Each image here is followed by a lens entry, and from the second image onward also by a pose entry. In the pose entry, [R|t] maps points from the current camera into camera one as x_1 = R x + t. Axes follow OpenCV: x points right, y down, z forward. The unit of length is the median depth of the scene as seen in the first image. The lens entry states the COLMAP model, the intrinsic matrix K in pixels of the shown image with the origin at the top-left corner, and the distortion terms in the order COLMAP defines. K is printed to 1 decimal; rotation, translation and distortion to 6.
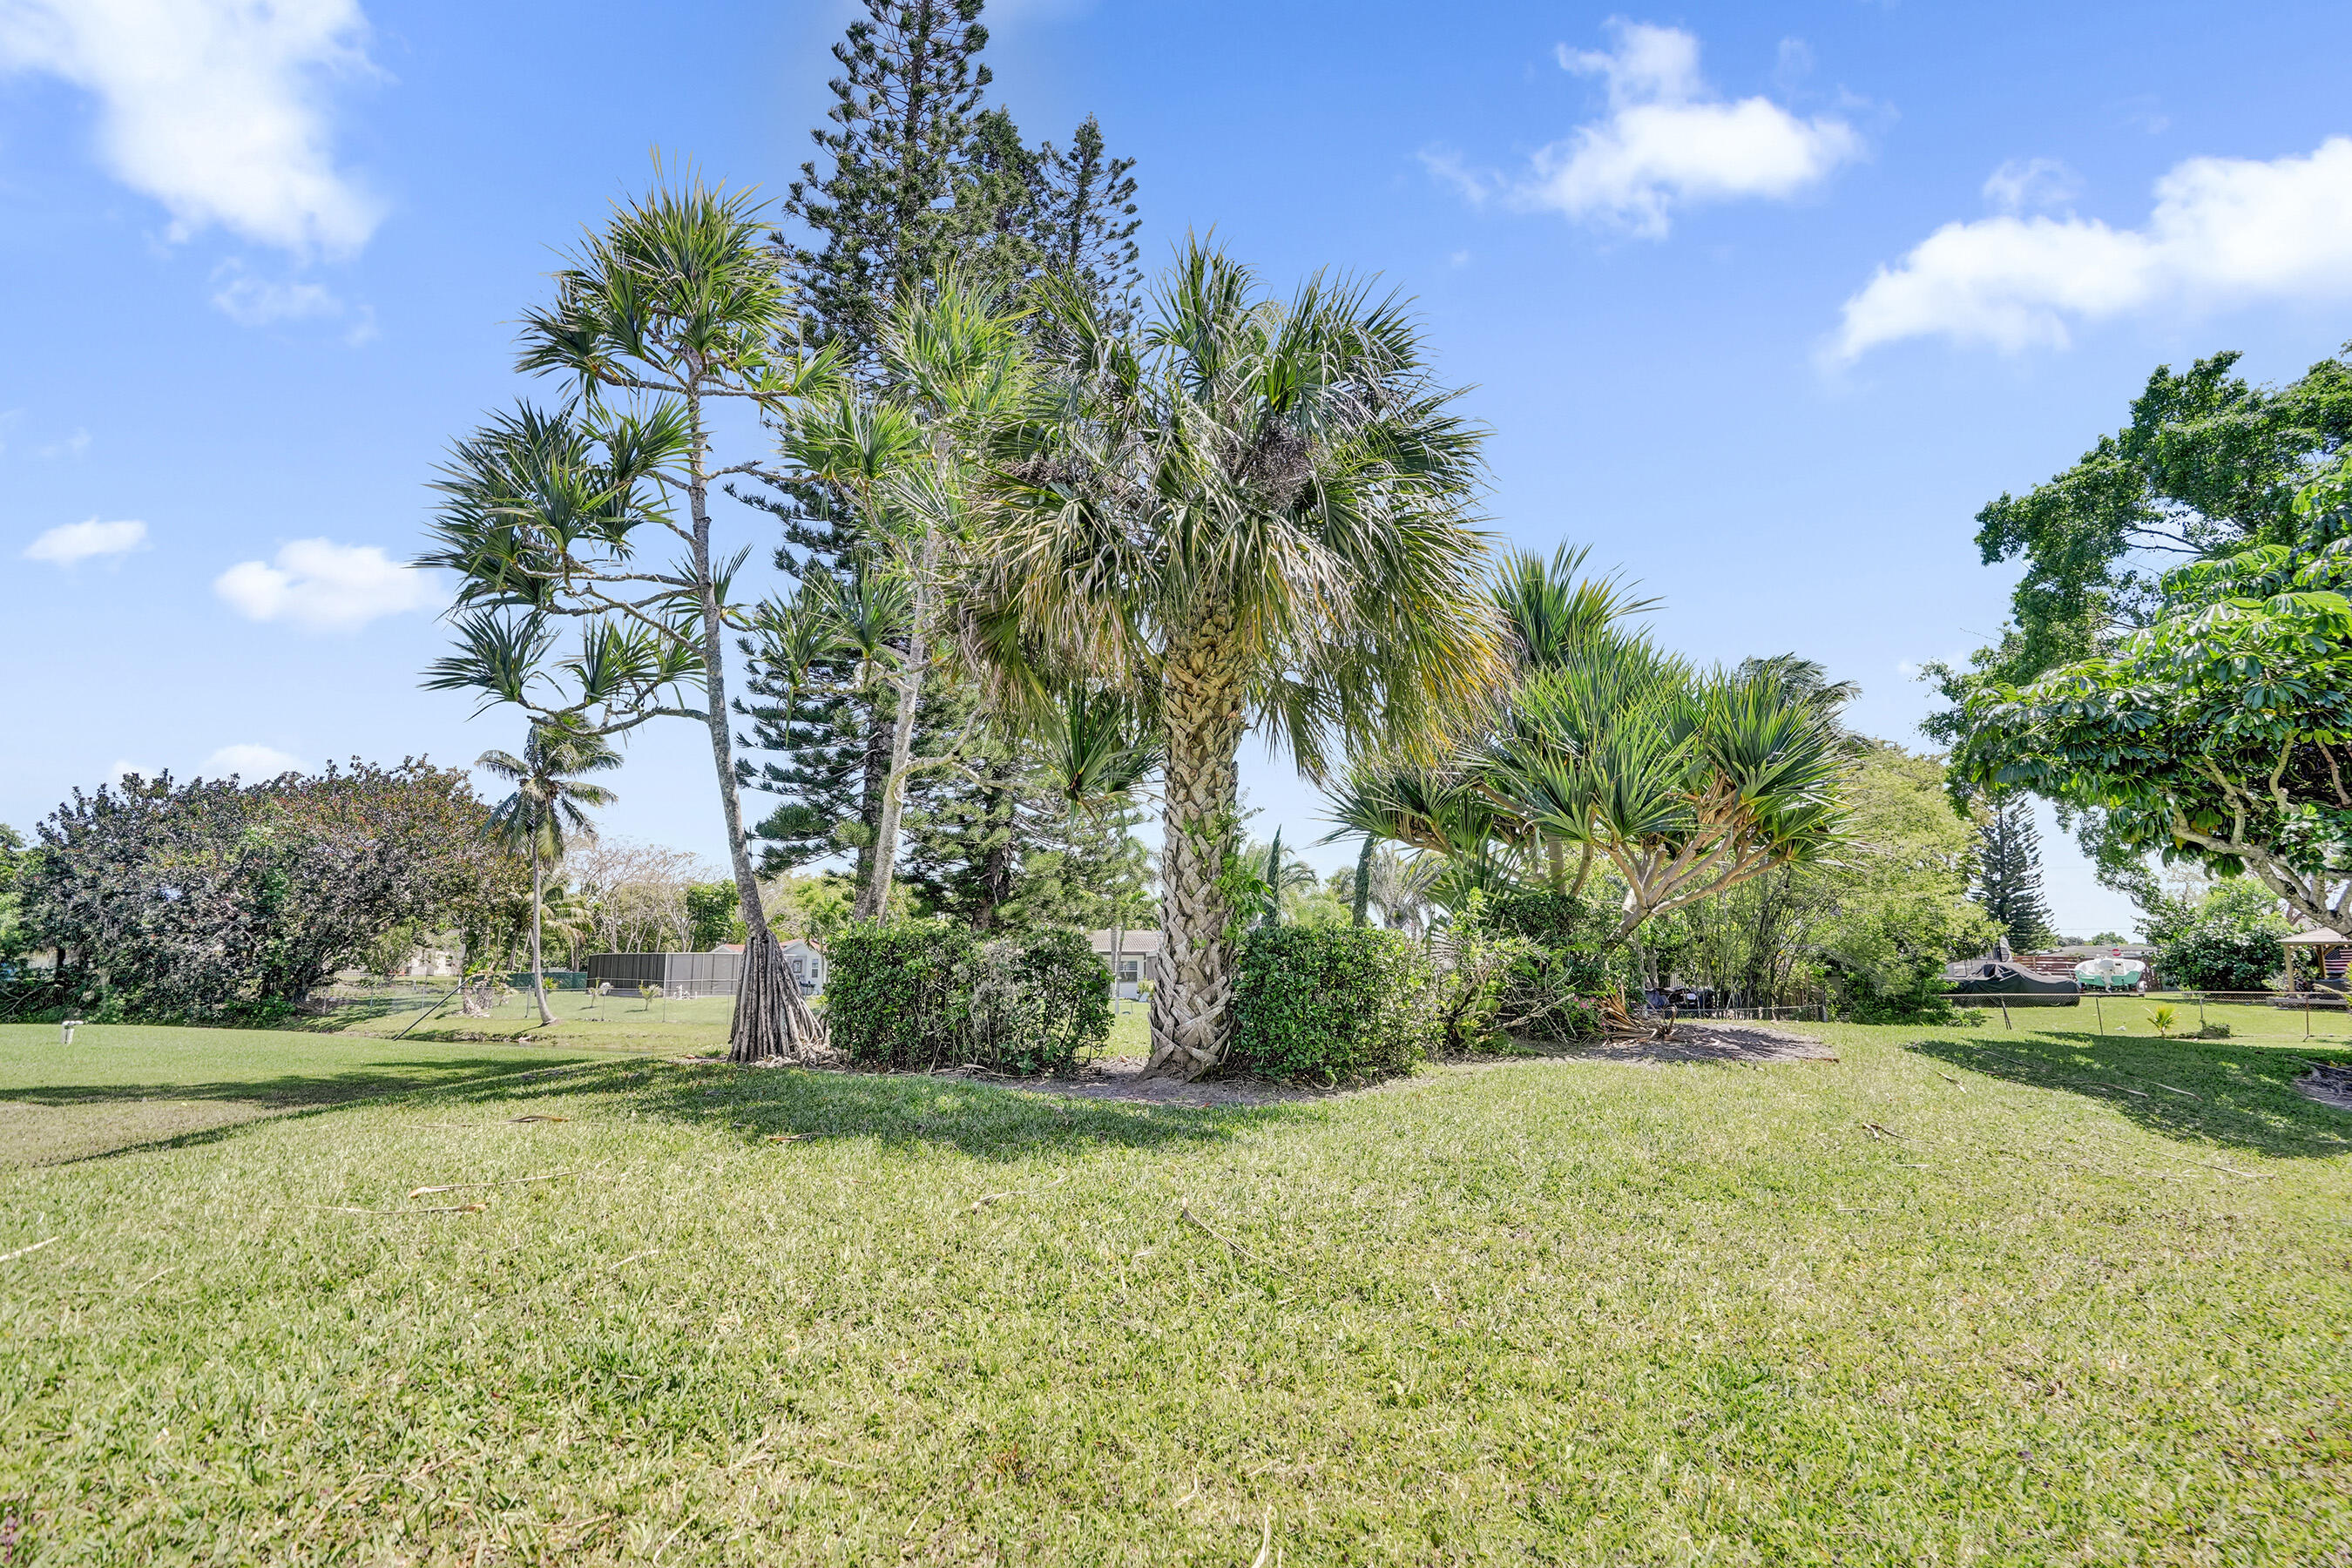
lens RADIAL K [[1113.8, 0, 1178.2], [0, 1113.8, 775.2], [0, 0, 1]] dist [-0.067912, 0.028164]
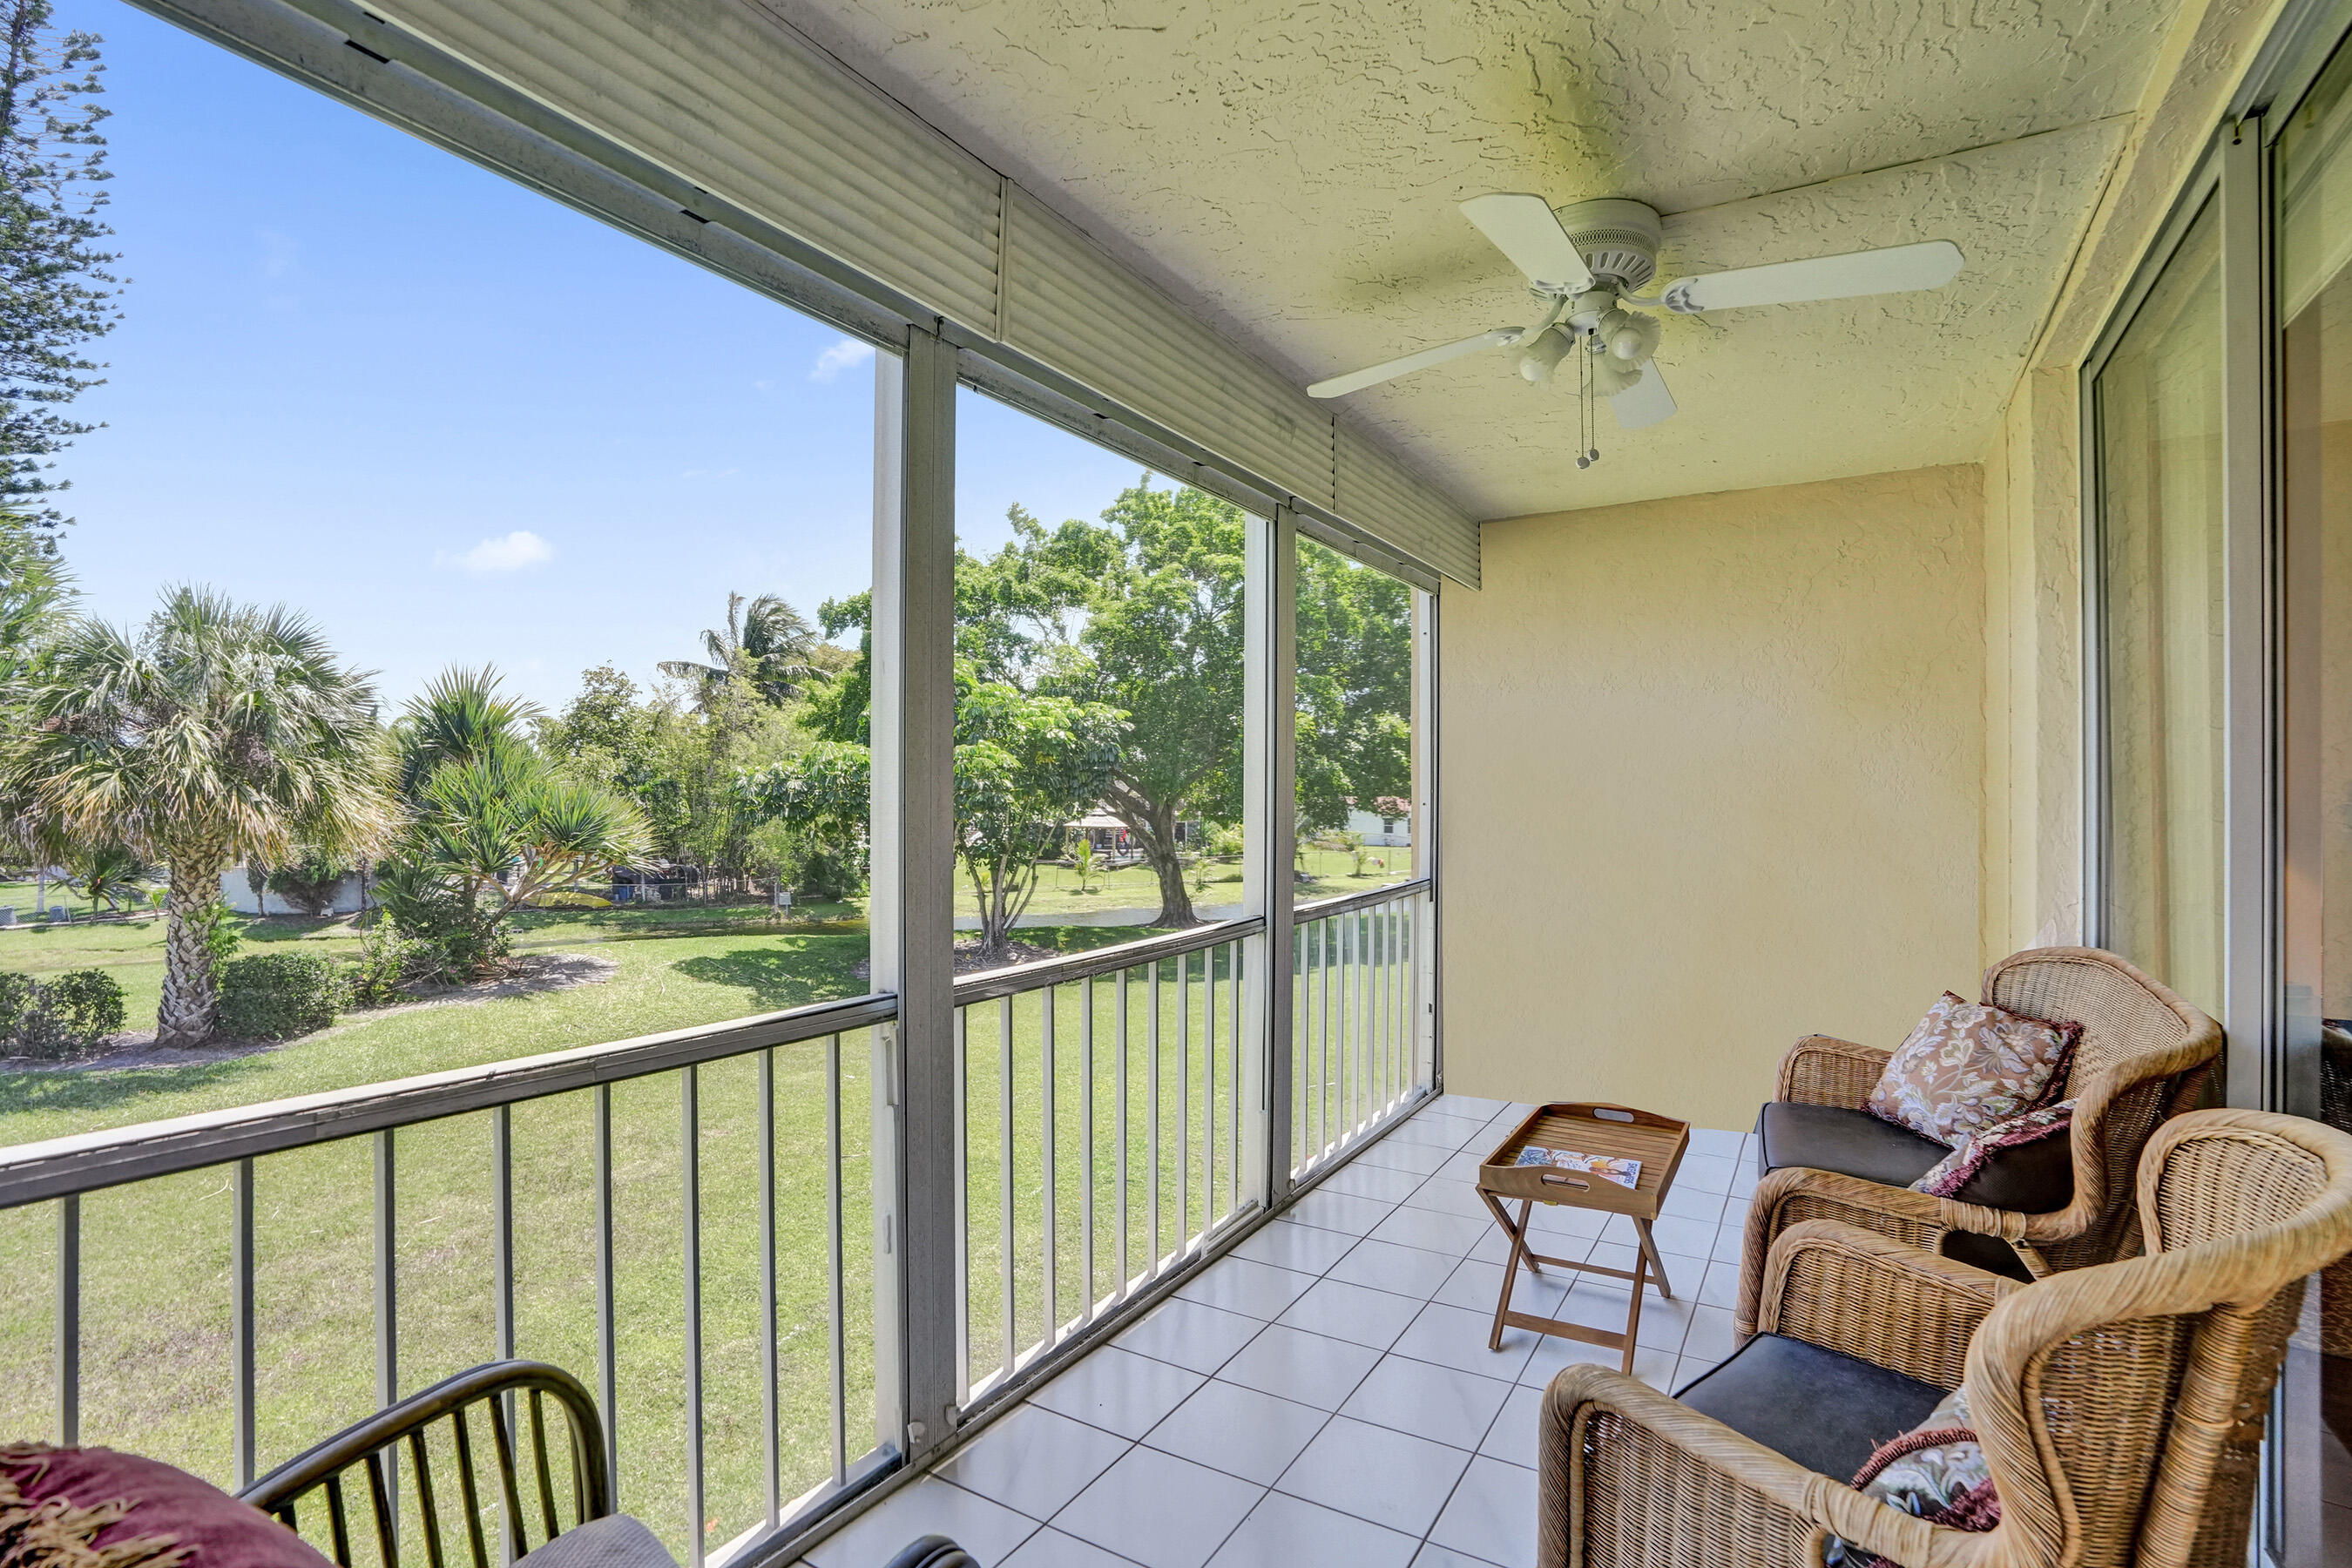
lens RADIAL K [[1113.8, 0, 1178.2], [0, 1113.8, 775.2], [0, 0, 1]] dist [-0.067912, 0.028164]
pose [[0.713844, 0.011170, 0.700216, -0.063916], [-0.119072, 0.987250, 0.105640, -0.566412], [-0.690108, -0.158787, 0.706072, -1.361953]]
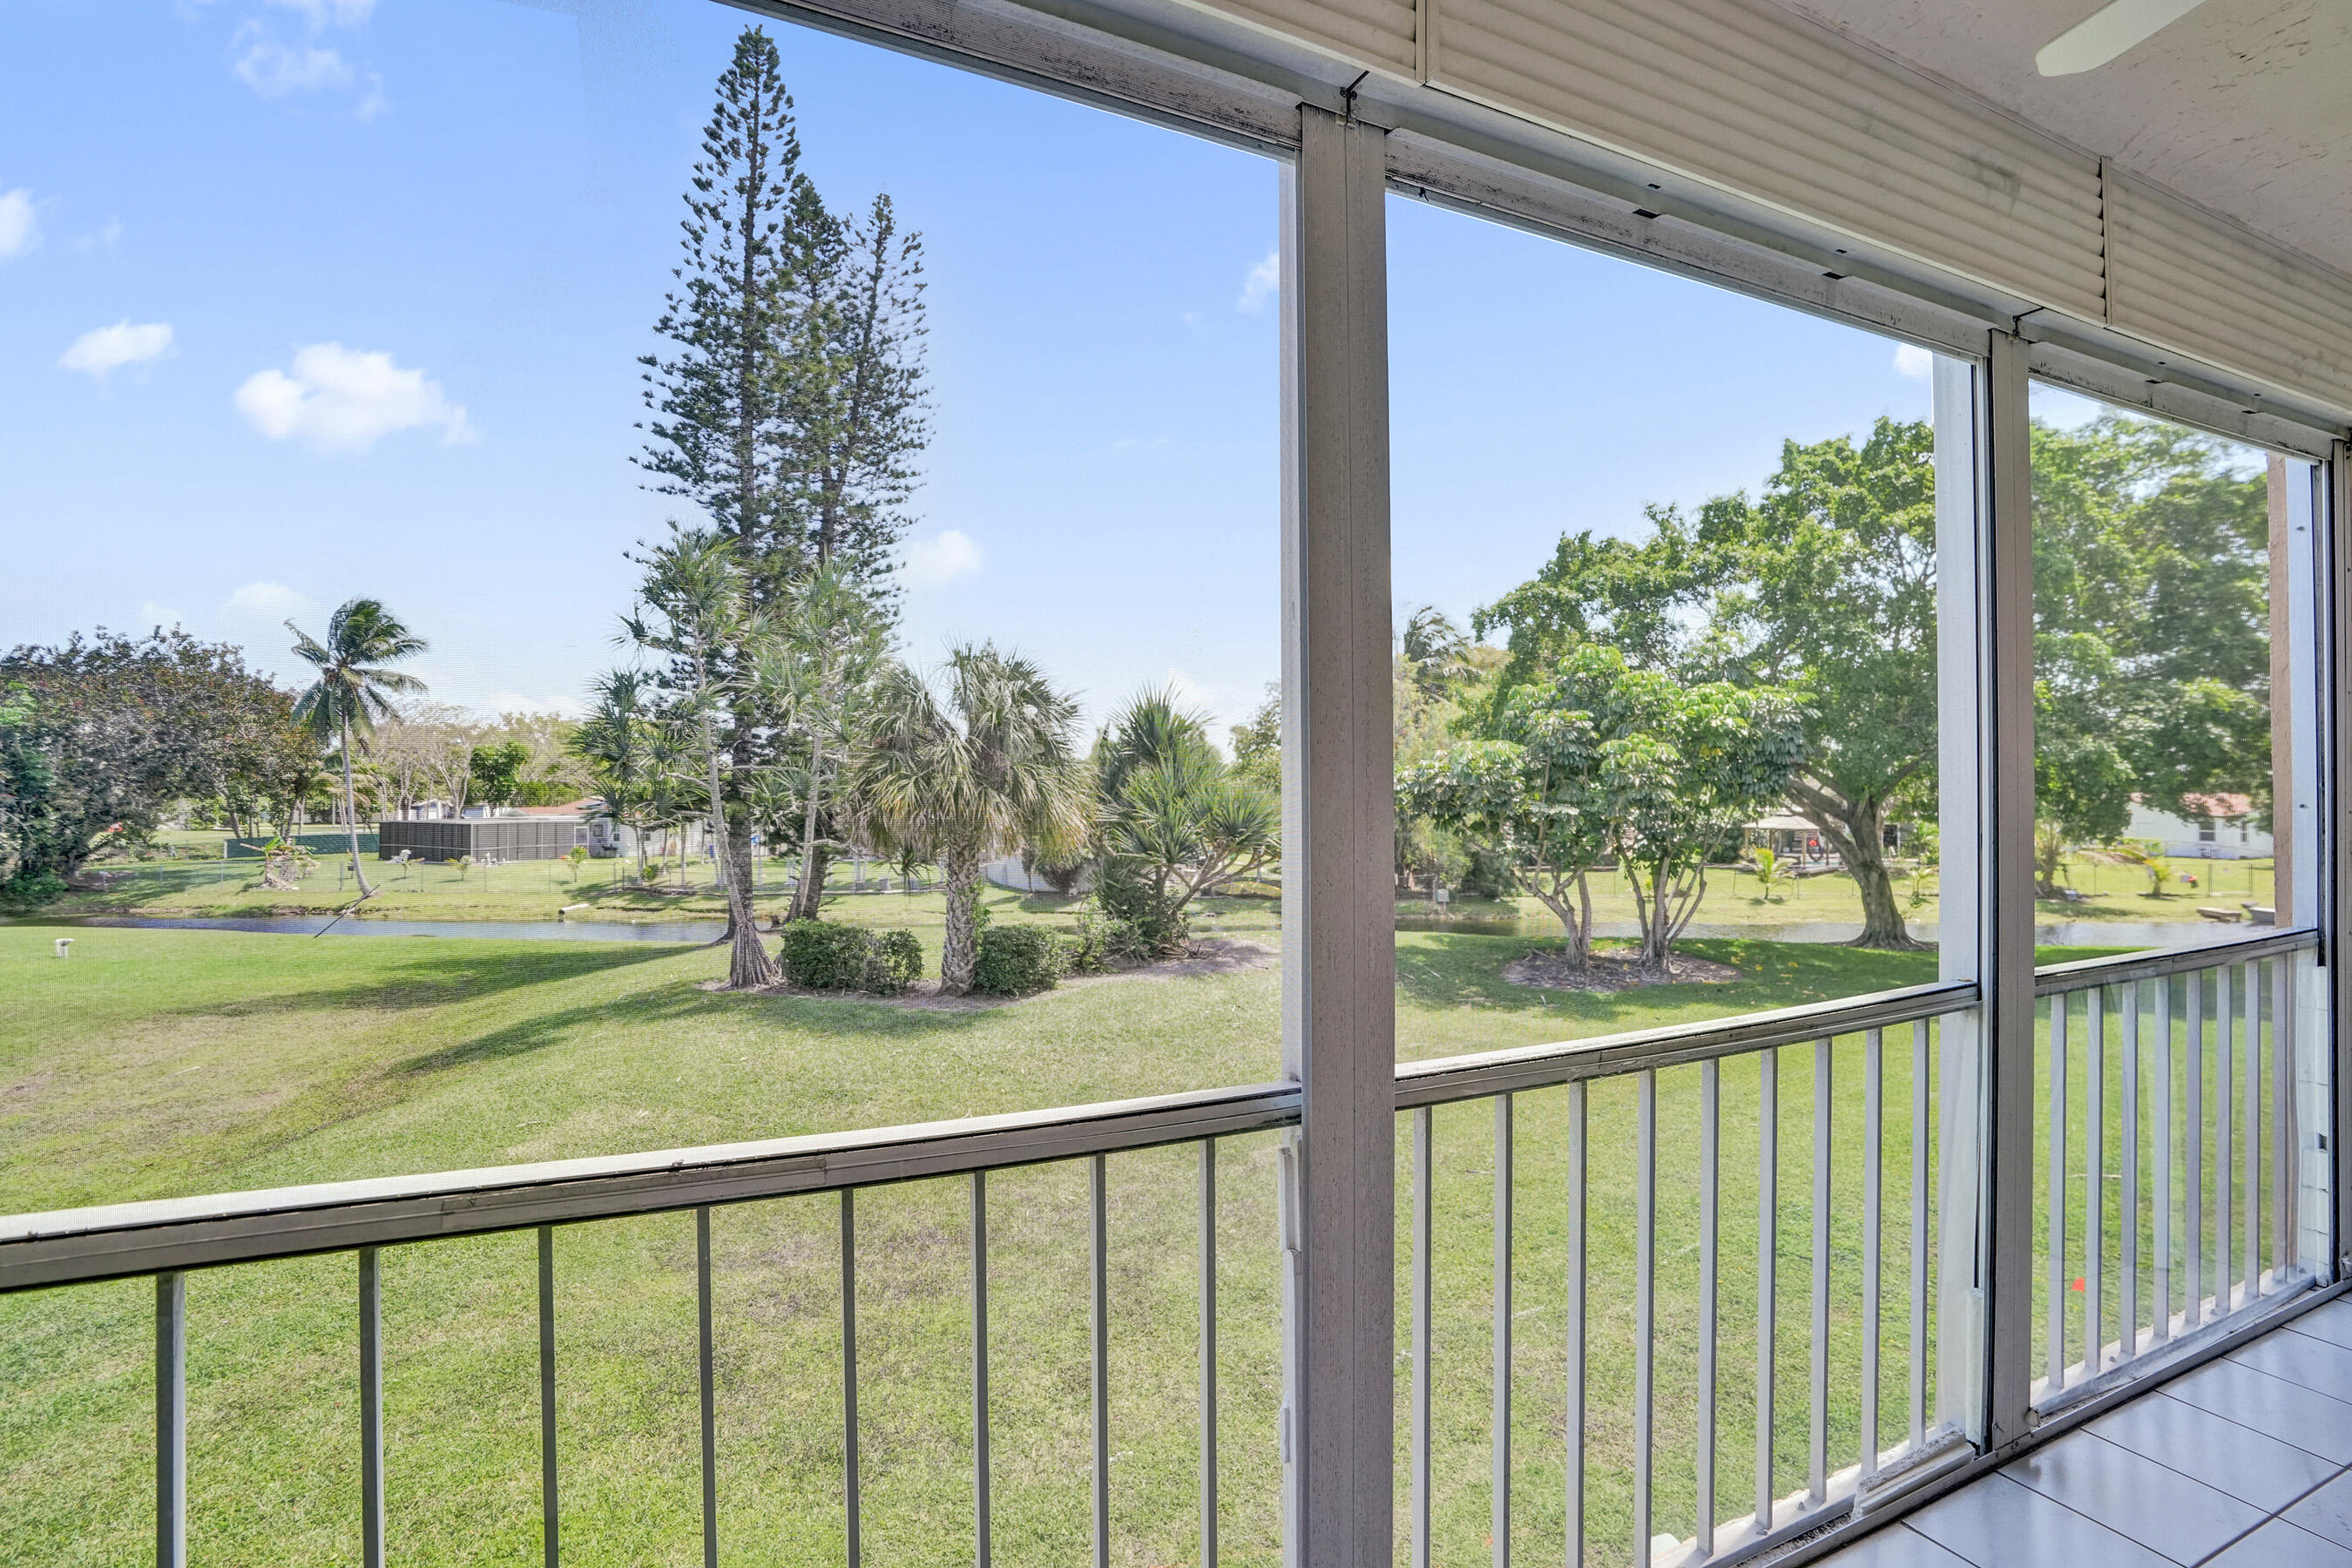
lens RADIAL K [[1113.8, 0, 1178.2], [0, 1113.8, 775.2], [0, 0, 1]] dist [-0.067912, 0.028164]
pose [[0.980520, -0.000622, 0.196419, 0.006470], [-0.029642, 0.988073, 0.151105, -0.557433], [-0.194170, -0.153984, 0.968807, -1.308893]]
